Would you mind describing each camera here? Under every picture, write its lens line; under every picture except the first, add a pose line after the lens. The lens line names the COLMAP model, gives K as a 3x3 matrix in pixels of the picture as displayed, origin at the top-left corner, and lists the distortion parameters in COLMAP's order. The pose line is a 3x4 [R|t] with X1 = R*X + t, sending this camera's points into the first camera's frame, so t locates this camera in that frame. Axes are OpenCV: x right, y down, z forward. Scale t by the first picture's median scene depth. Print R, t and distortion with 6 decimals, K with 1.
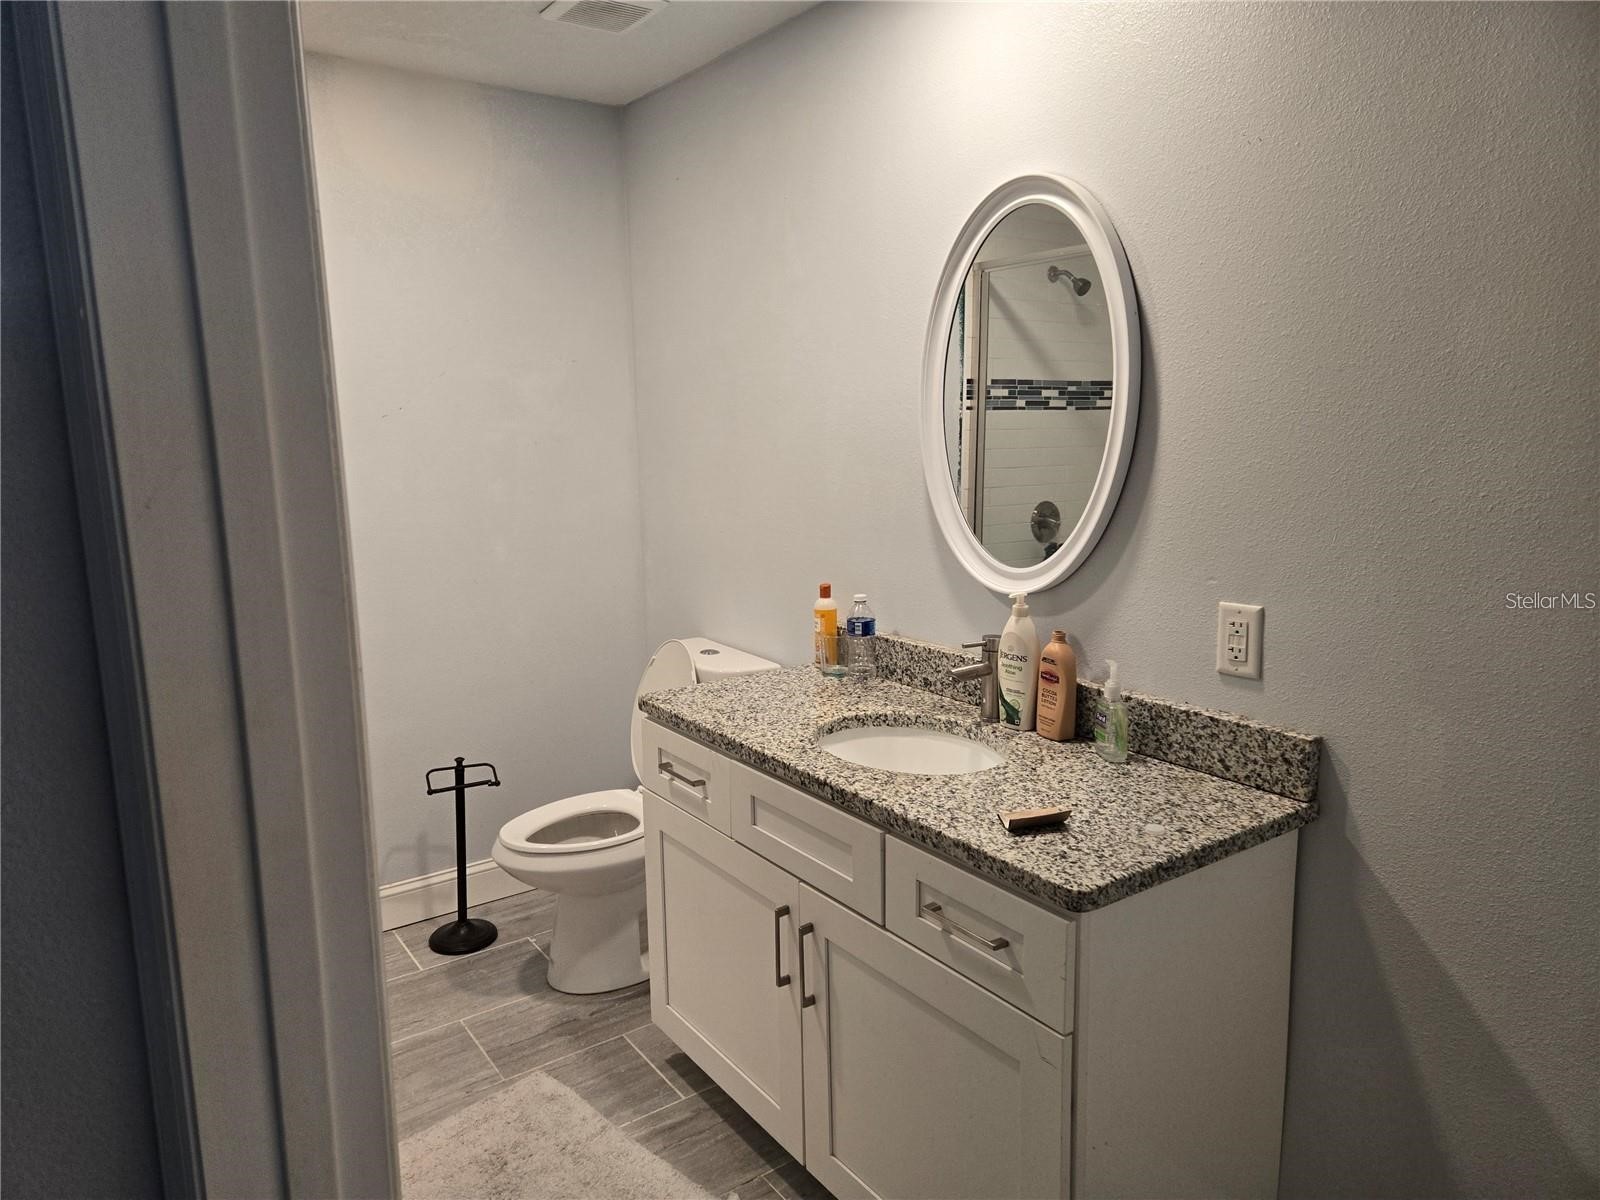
lens RADIAL K [[1065.7, 0, 772.3], [0, 1065.7, 600.5], [0, 0, 1]] dist [0.084792, -0.065141]
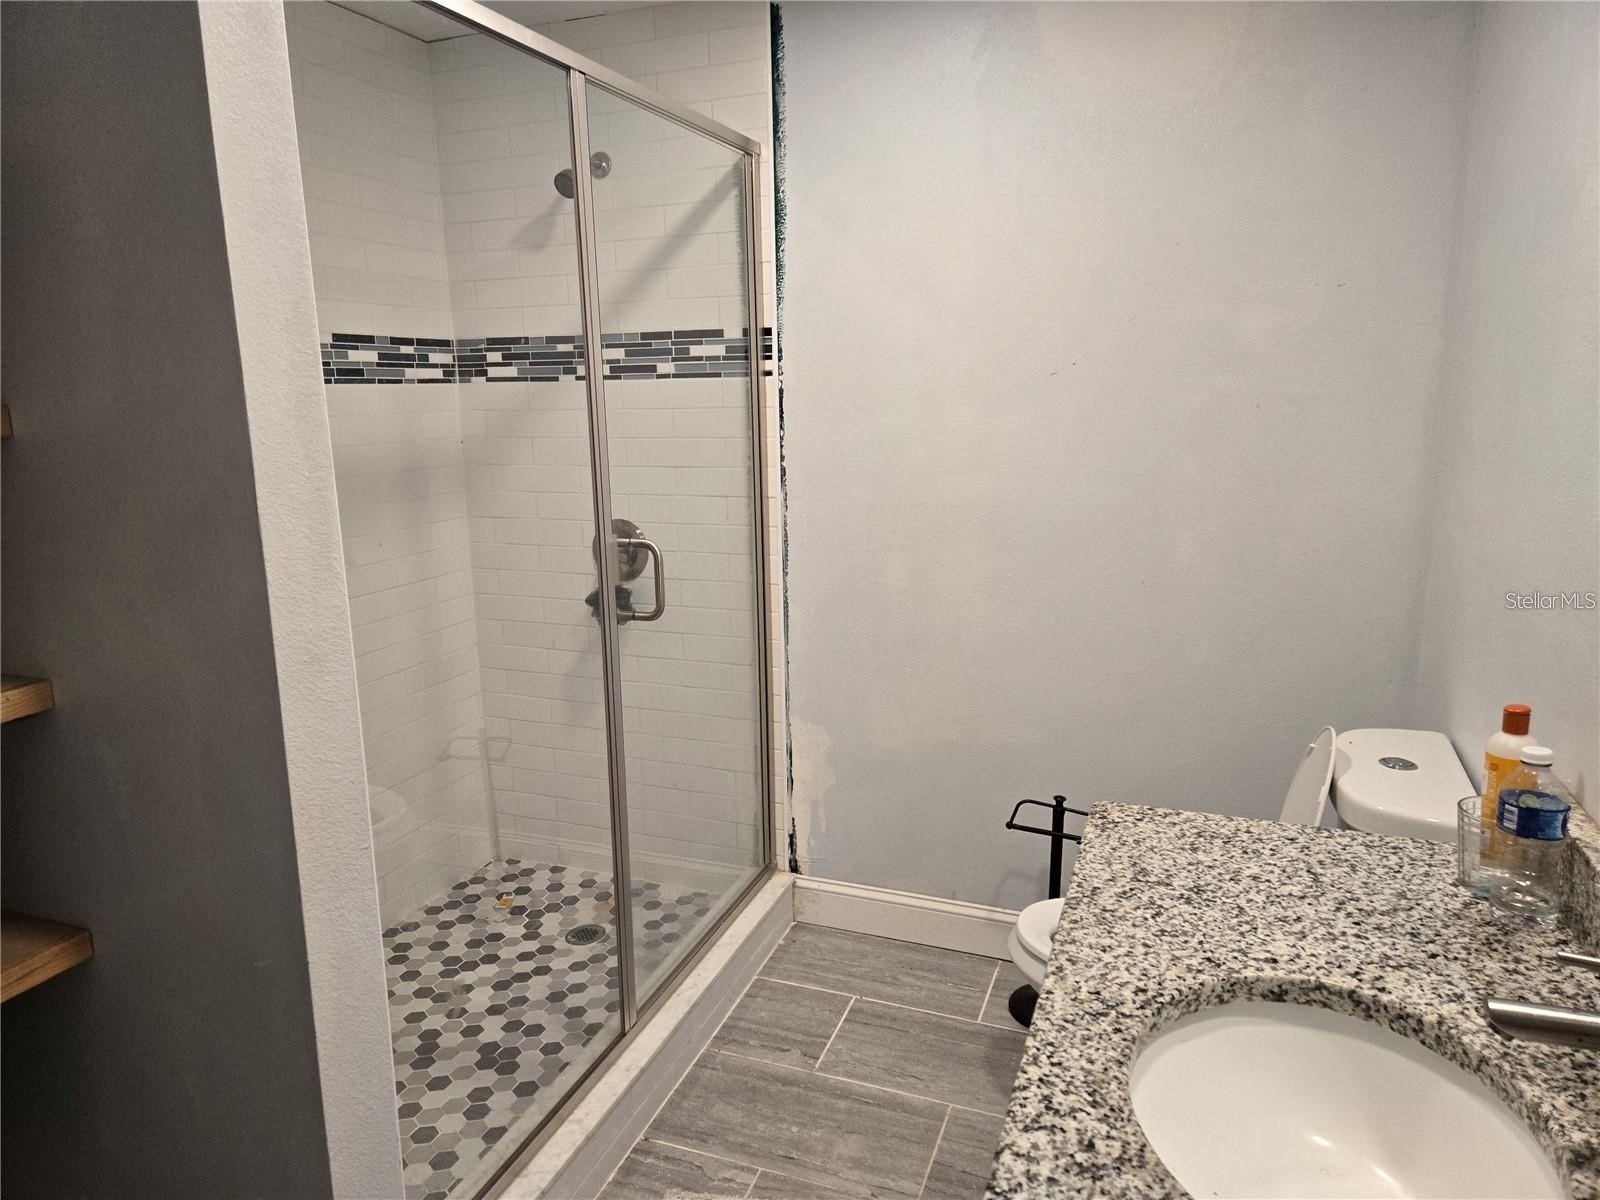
lens RADIAL K [[1065.7, 0, 797.5], [0, 1065.7, 595.3], [0, 0, 1]] dist [0.084792, -0.065141]
pose [[0.555635, 0.167395, -0.814401, 0.299080], [-0.127746, 0.985080, 0.115320, -0.091583], [0.821554, 0.039961, 0.568728, 0.476194]]
